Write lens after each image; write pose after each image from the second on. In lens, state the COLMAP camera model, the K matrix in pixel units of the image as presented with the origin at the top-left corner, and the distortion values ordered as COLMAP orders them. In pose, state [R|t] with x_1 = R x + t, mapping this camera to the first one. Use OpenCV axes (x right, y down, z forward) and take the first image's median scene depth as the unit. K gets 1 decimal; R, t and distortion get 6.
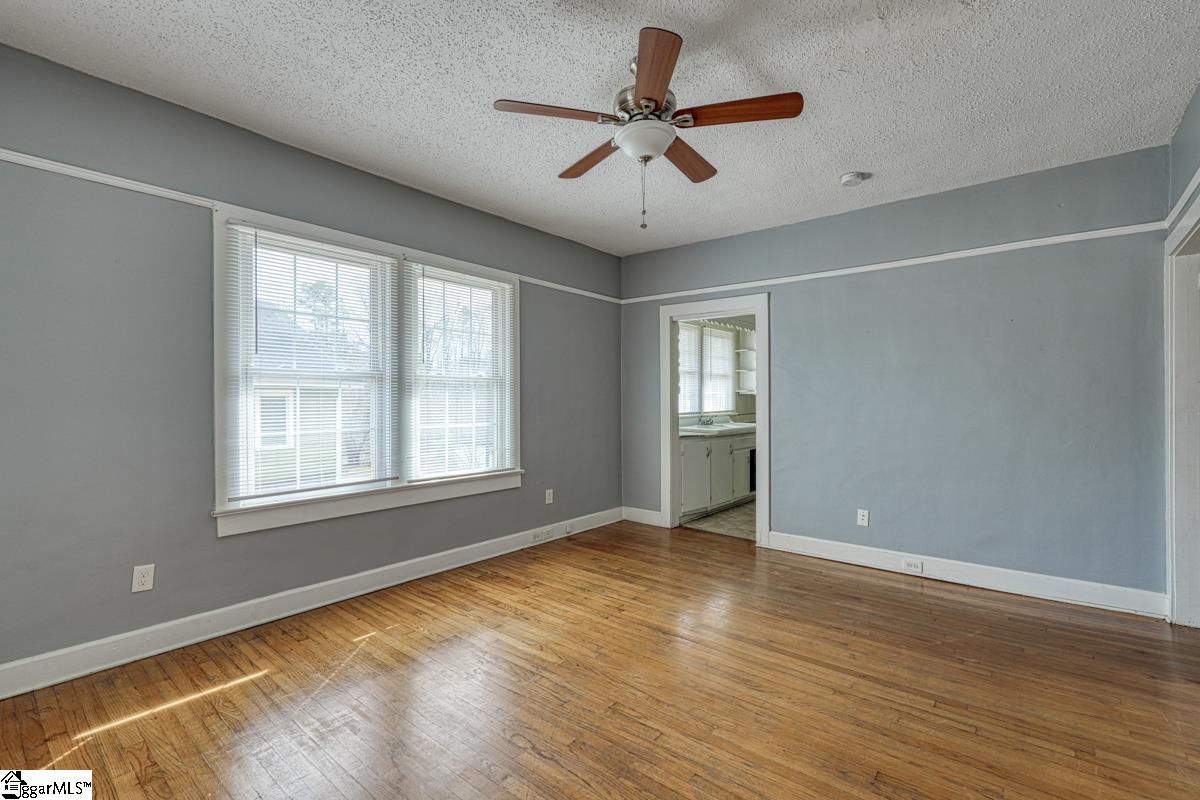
lens RADIAL K [[528.1, 0, 604.3], [0, 528.1, 398.5], [0, 0, 1]] dist [0.003764, -0.000052]
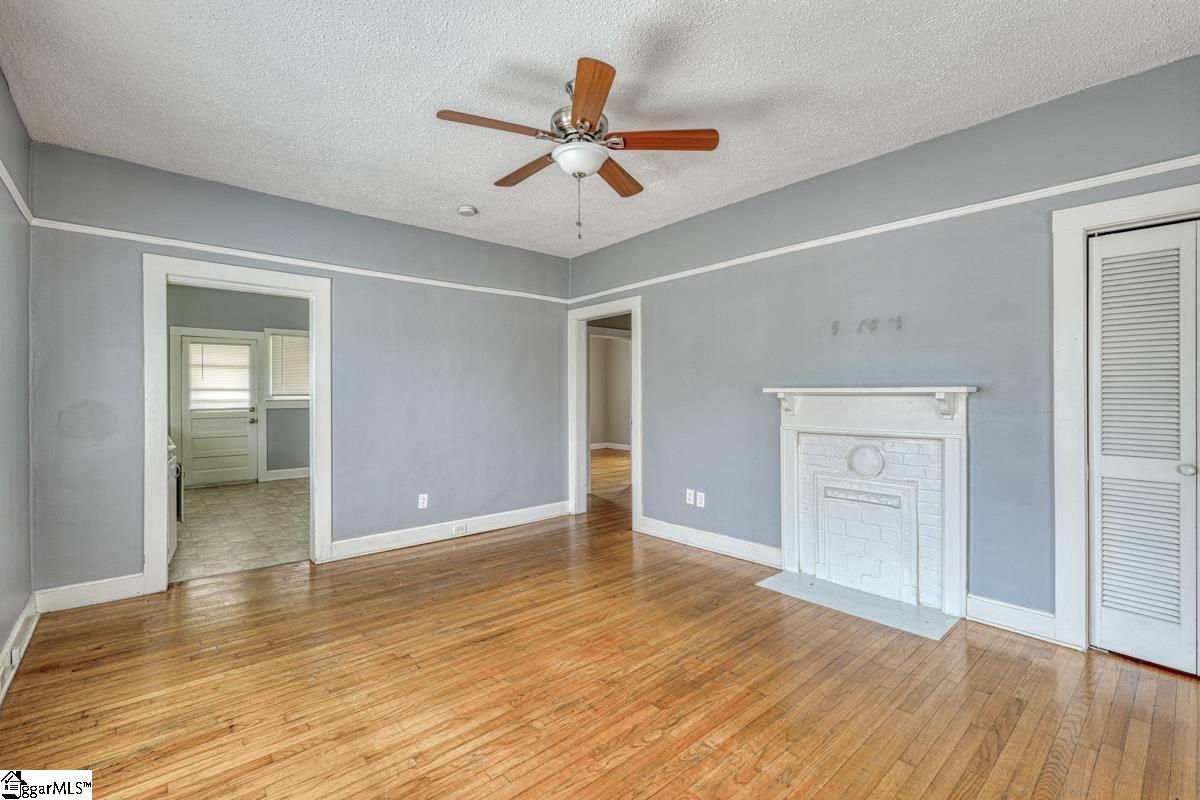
lens RADIAL K [[528.1, 0, 593.0], [0, 528.1, 393.2], [0, 0, 1]] dist [0.003764, -0.000052]
pose [[0.171185, 0.002475, 0.985236, -0.653590], [0.001195, 0.999996, -0.002720, -0.001968], [-0.985238, 0.001643, 0.171182, 0.522648]]
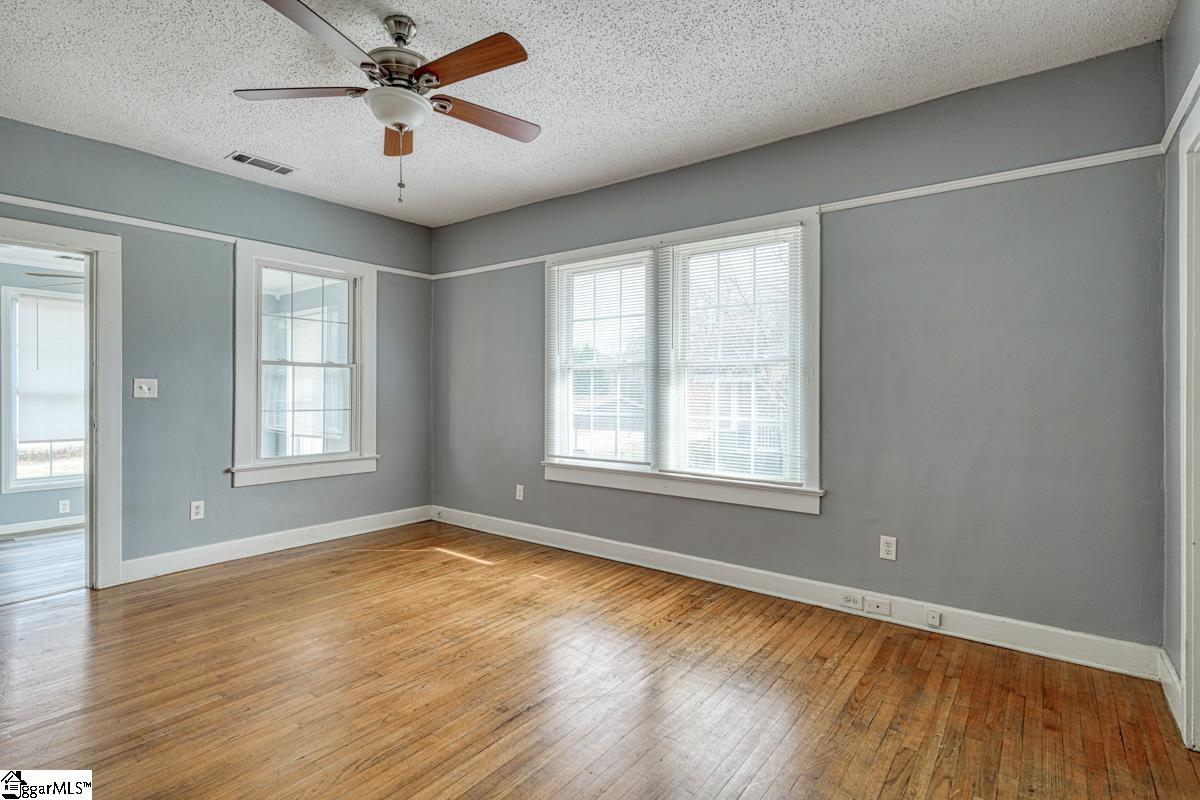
lens RADIAL K [[589.2, 0, 598.2], [0, 589.2, 392.5], [0, 0, 1]] dist [0.004995, -0.000328]
pose [[0.038085, 0.005715, -0.999258, 0.755262], [-0.000574, 0.999984, 0.005697, 0.005251], [0.999274, 0.000357, 0.038087, 0.869754]]
